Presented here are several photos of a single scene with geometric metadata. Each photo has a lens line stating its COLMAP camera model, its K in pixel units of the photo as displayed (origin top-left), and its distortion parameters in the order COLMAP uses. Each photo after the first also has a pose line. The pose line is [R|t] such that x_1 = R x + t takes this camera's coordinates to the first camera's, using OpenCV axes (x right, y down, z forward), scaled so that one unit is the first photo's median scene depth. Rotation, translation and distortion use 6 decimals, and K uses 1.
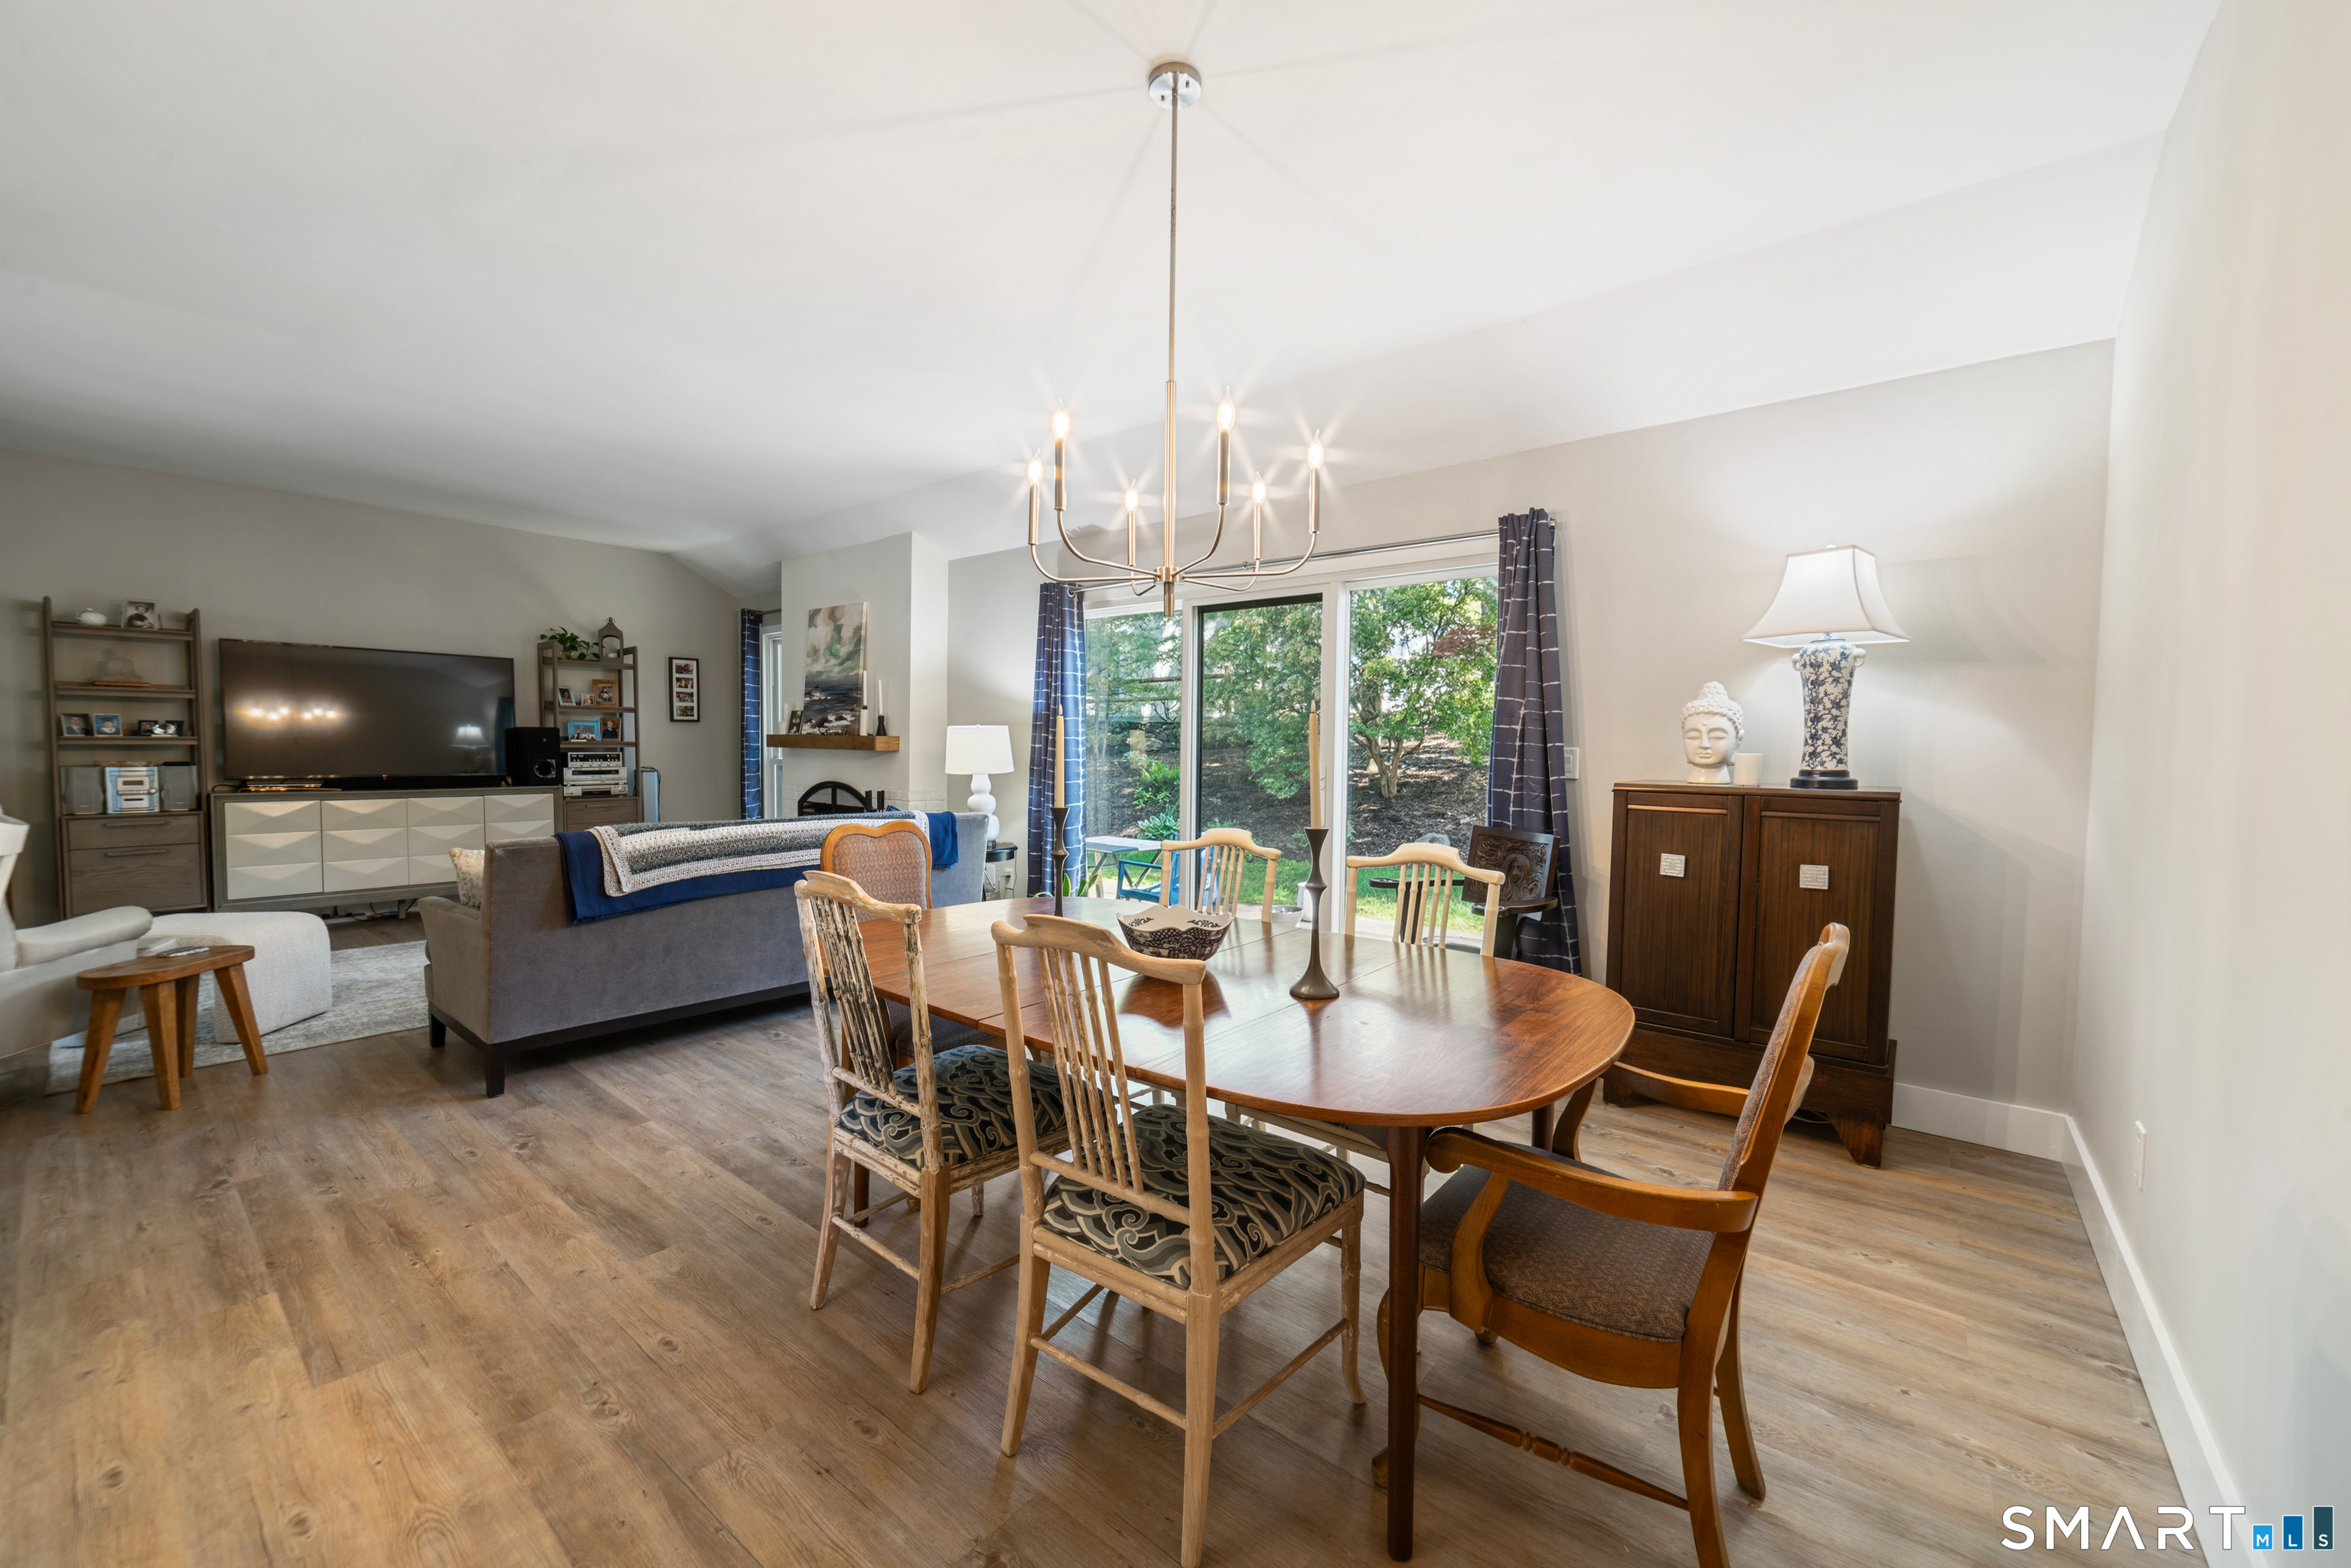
lens RADIAL K [[908.5, 0, 1171.2], [0, 908.5, 785.2], [0, 0, 1]] dist [-0.001274, 0.001174]
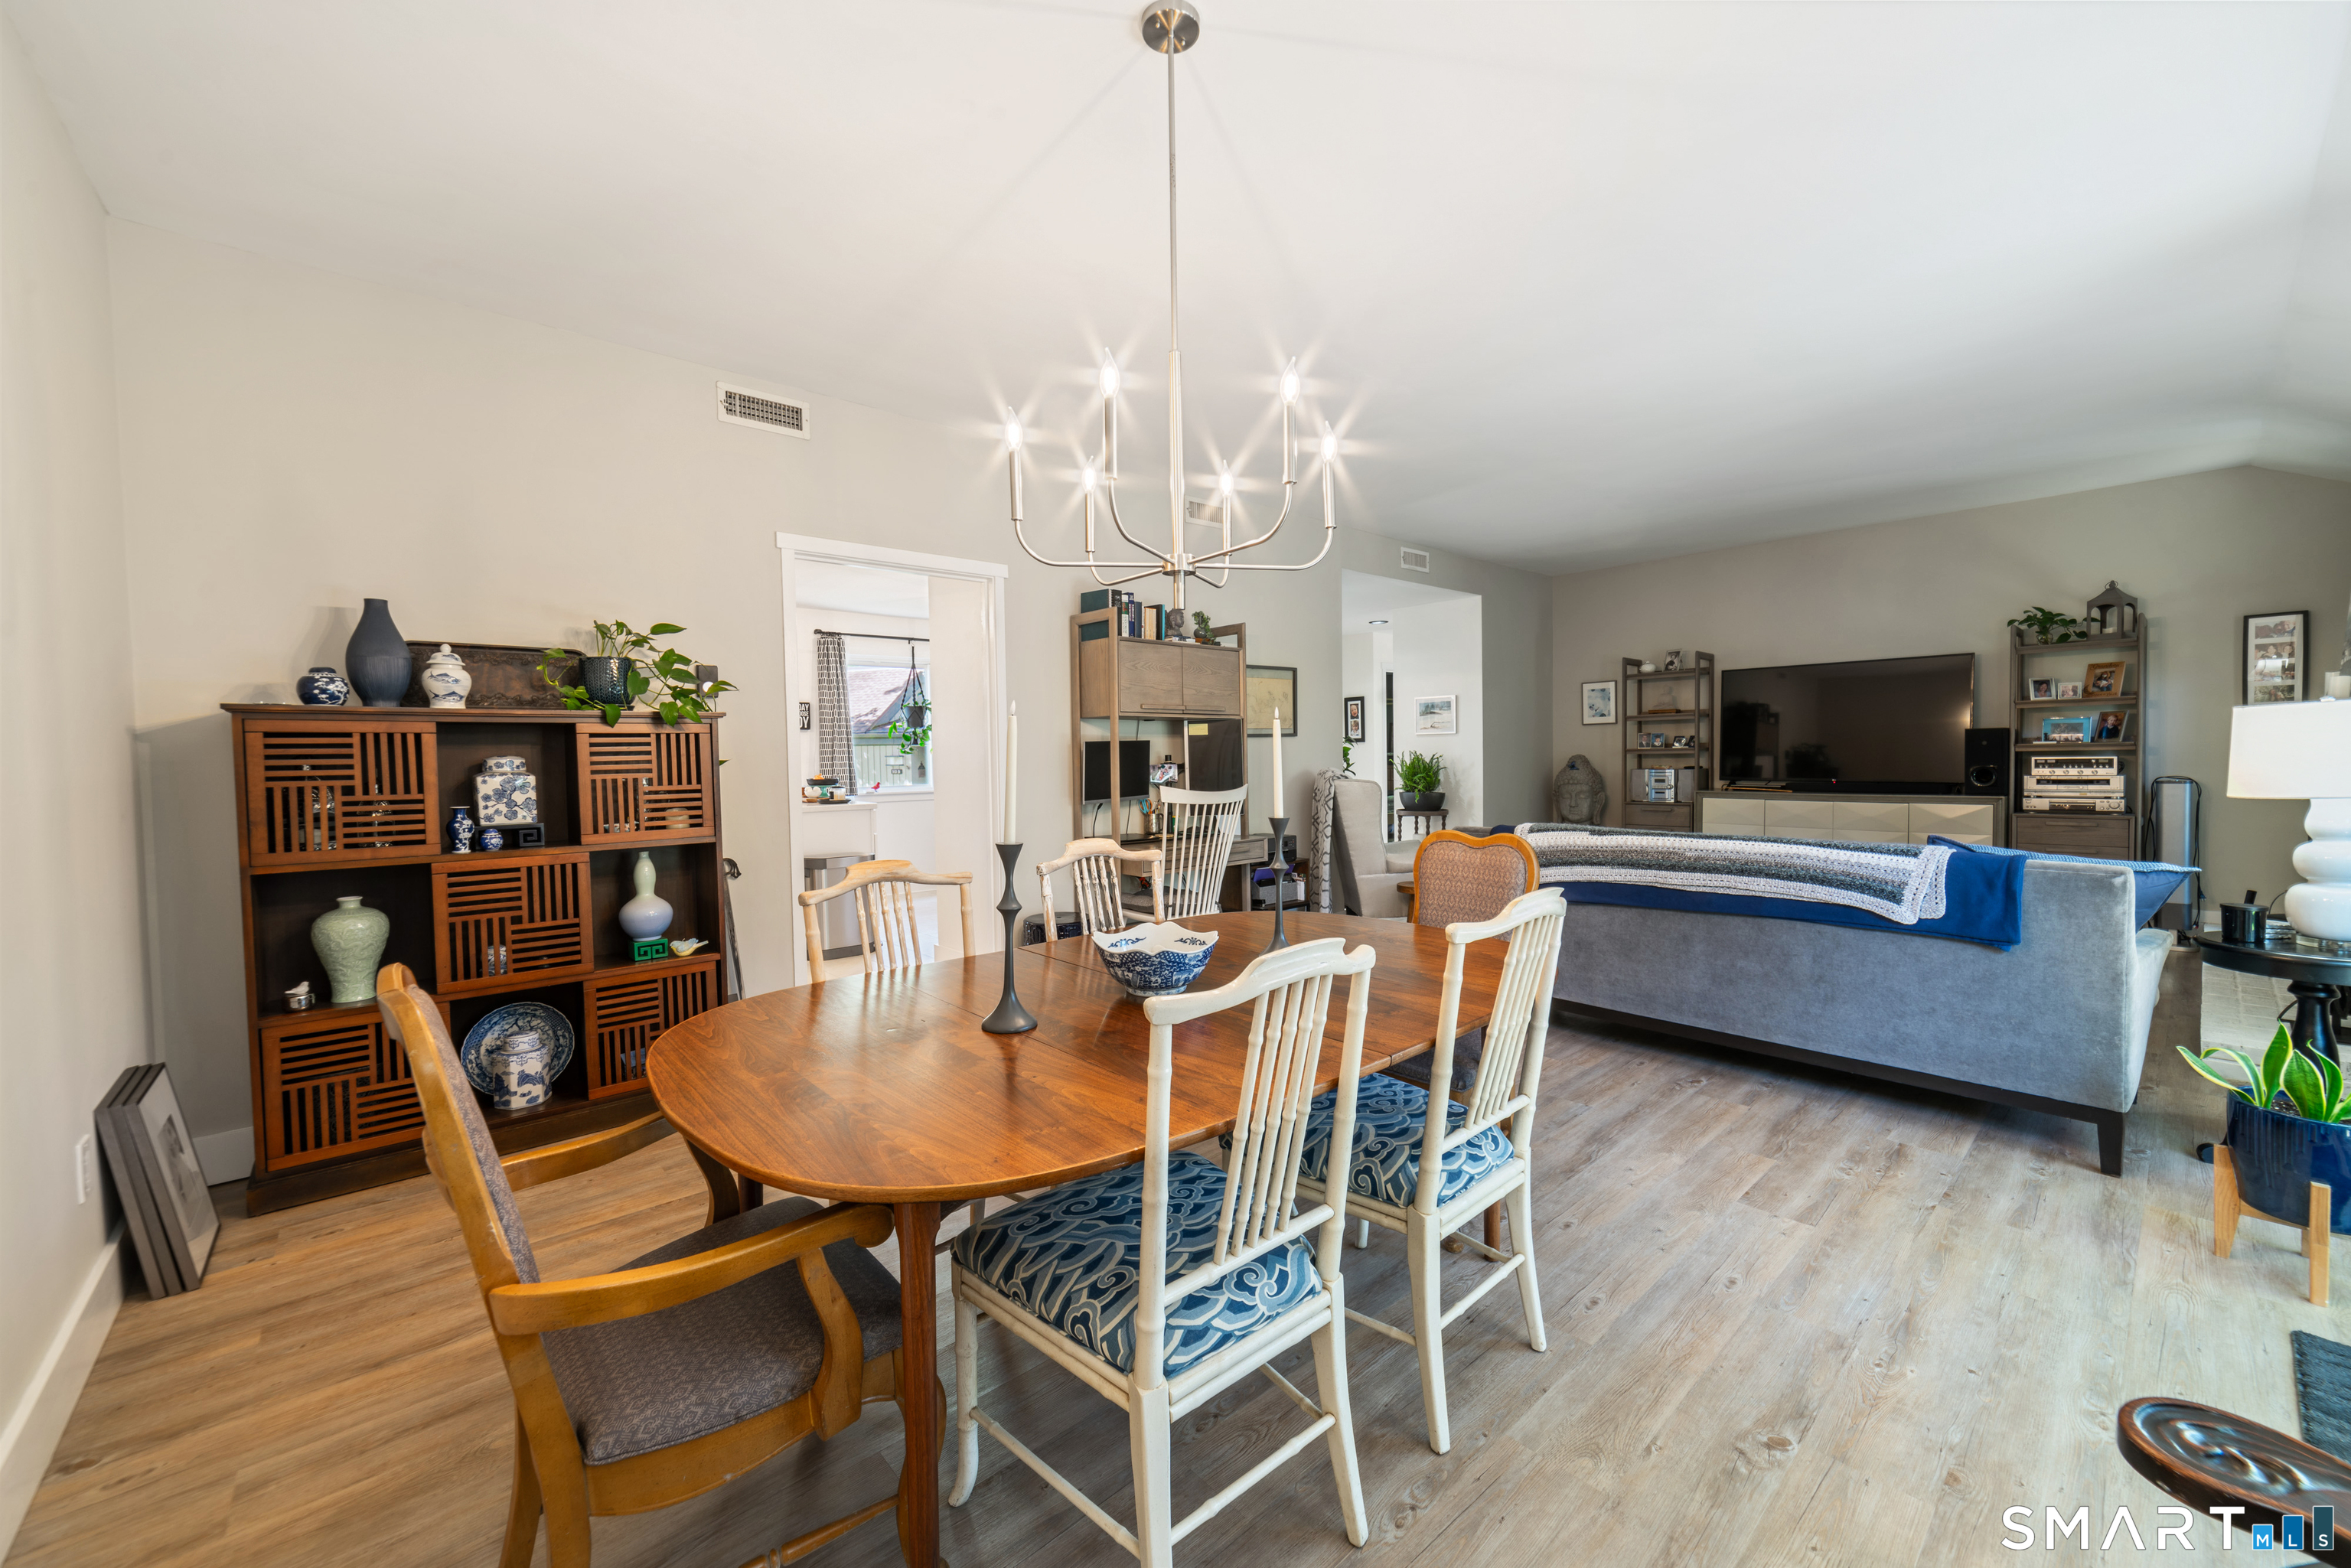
lens RADIAL K [[908.5, 0, 1174.9], [0, 908.5, 785.7], [0, 0, 1]] dist [-0.001274, 0.001174]
pose [[-0.166784, 0.026423, -0.985639, 0.361765], [-0.030985, 0.999007, 0.032025, -0.015497], [0.985507, 0.035882, -0.165799, 0.462347]]
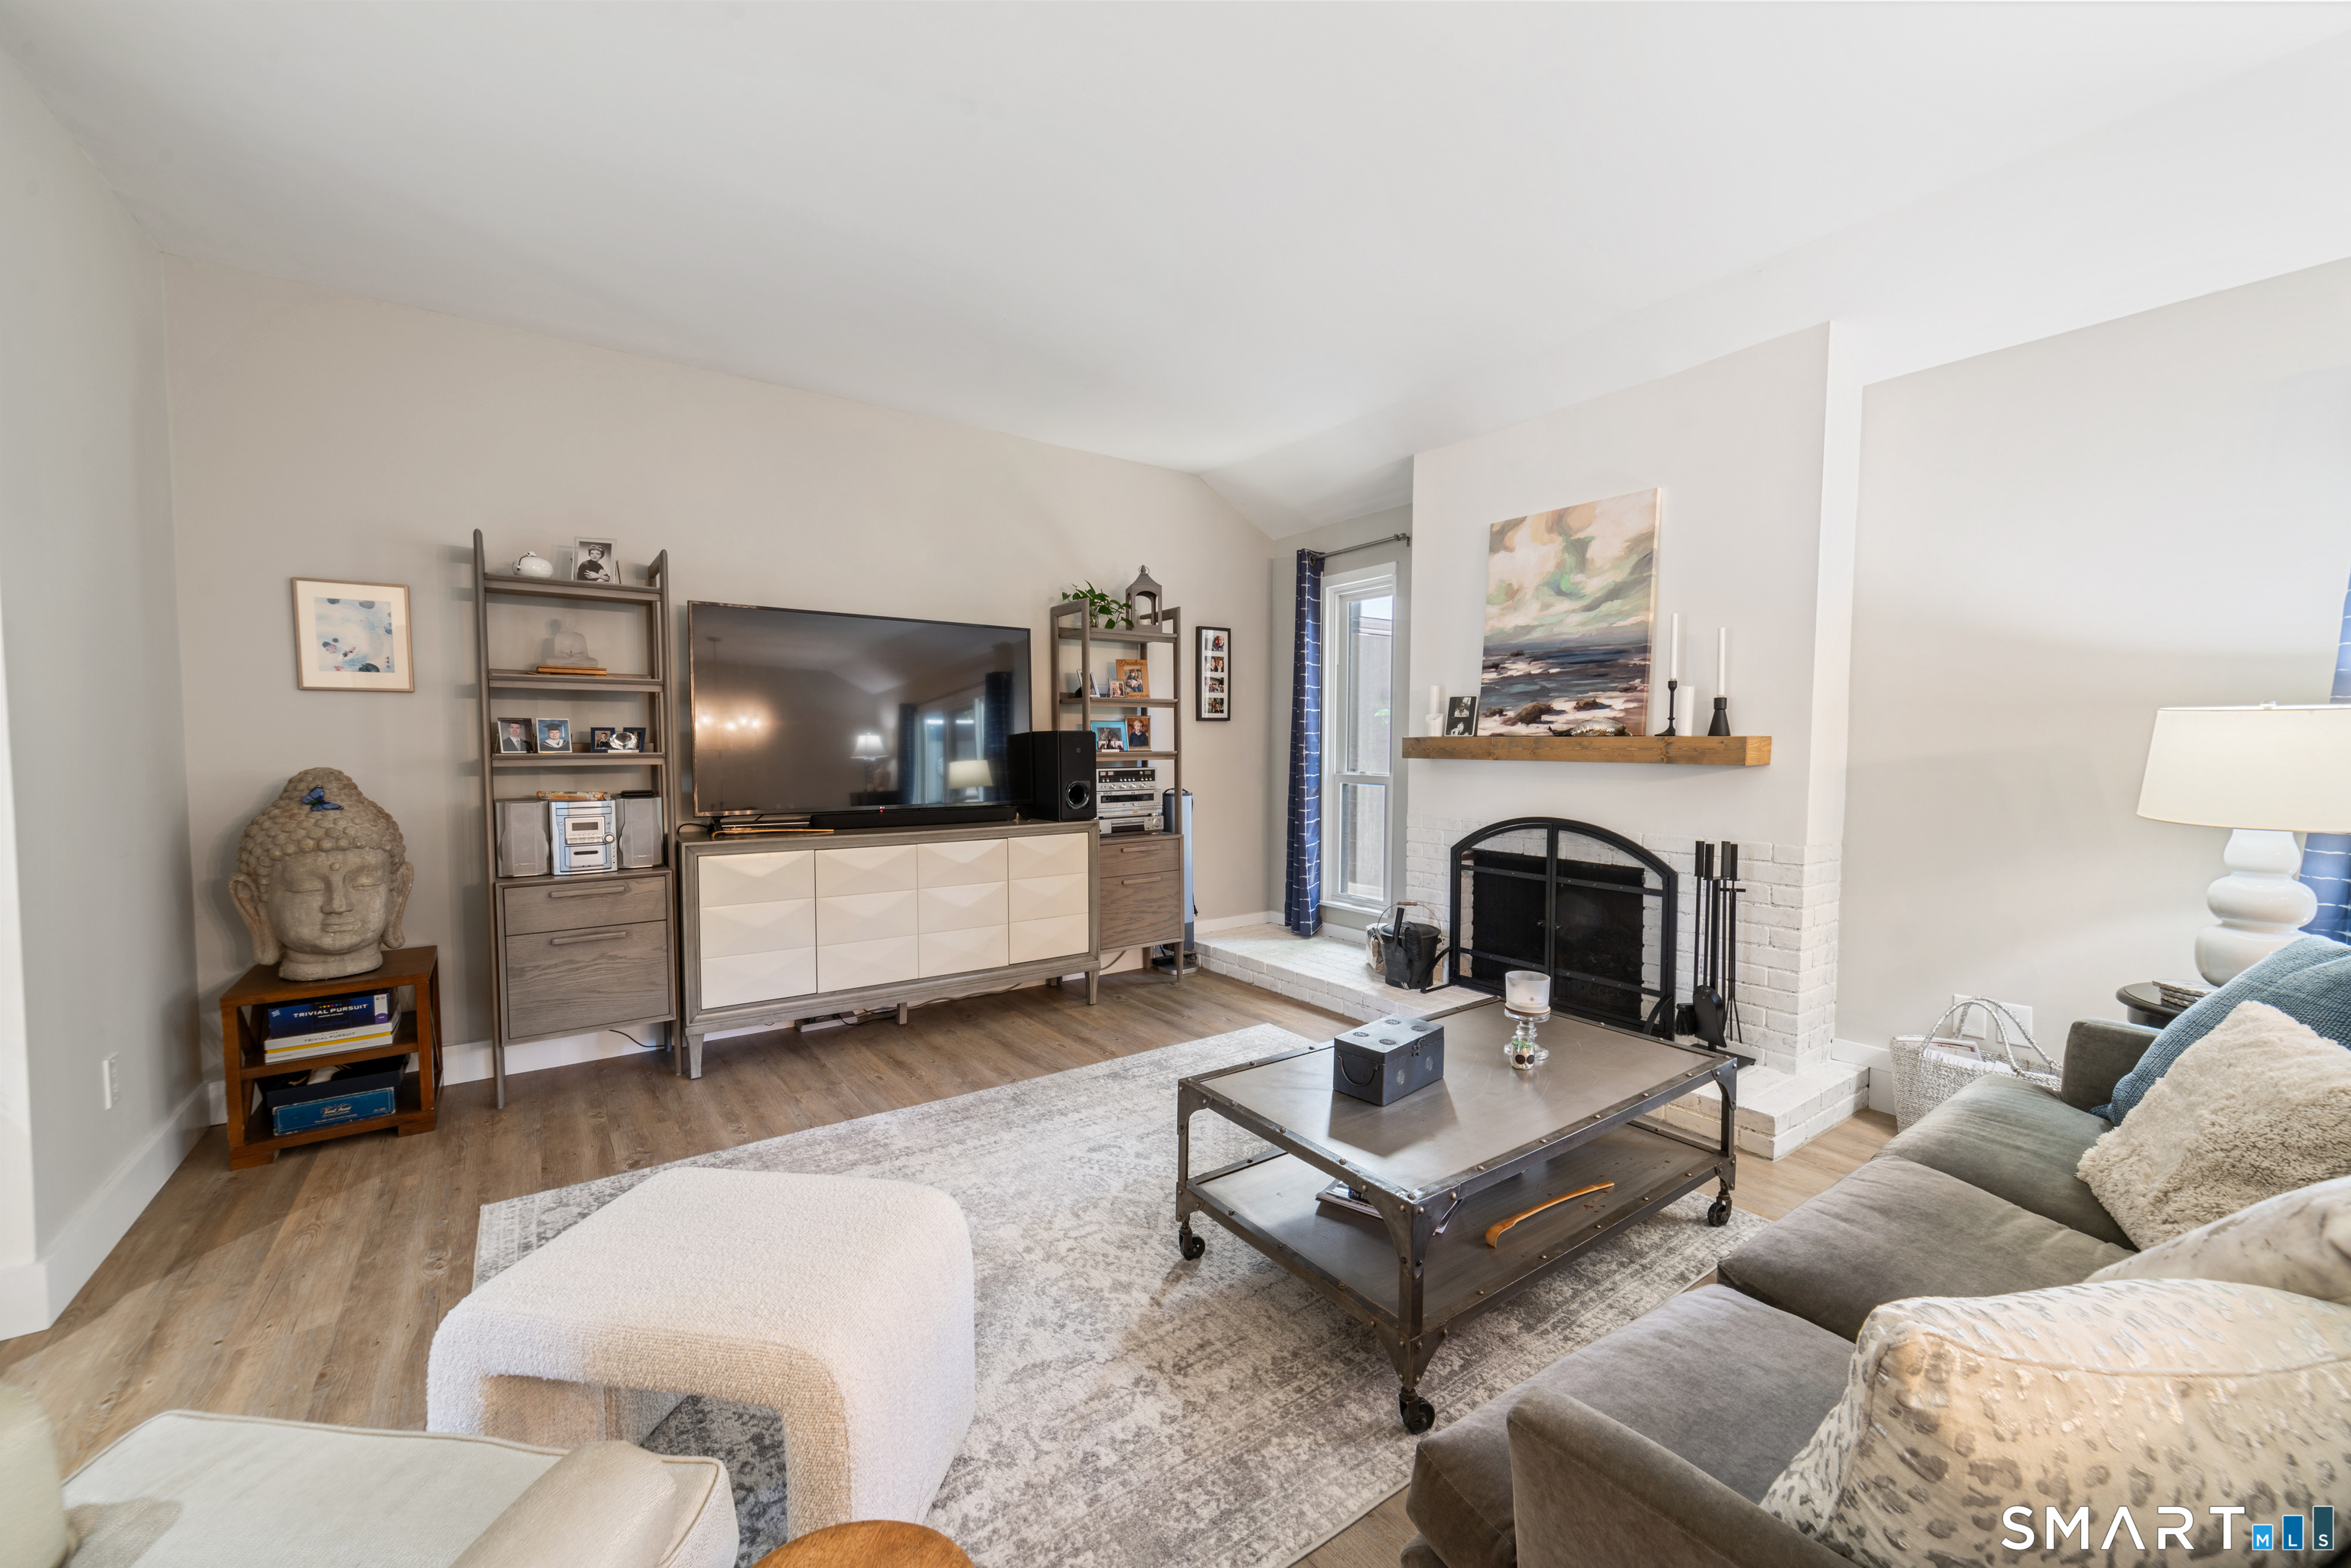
lens RADIAL K [[908.5, 0, 1172.3], [0, 908.5, 786.6], [0, 0, 1]] dist [-0.001274, 0.001174]
pose [[0.963581, 0.000129, -0.267416, -0.546726], [-0.000389, 1.000000, -0.000919, -0.028157], [0.267416, 0.000990, 0.963581, 0.471930]]
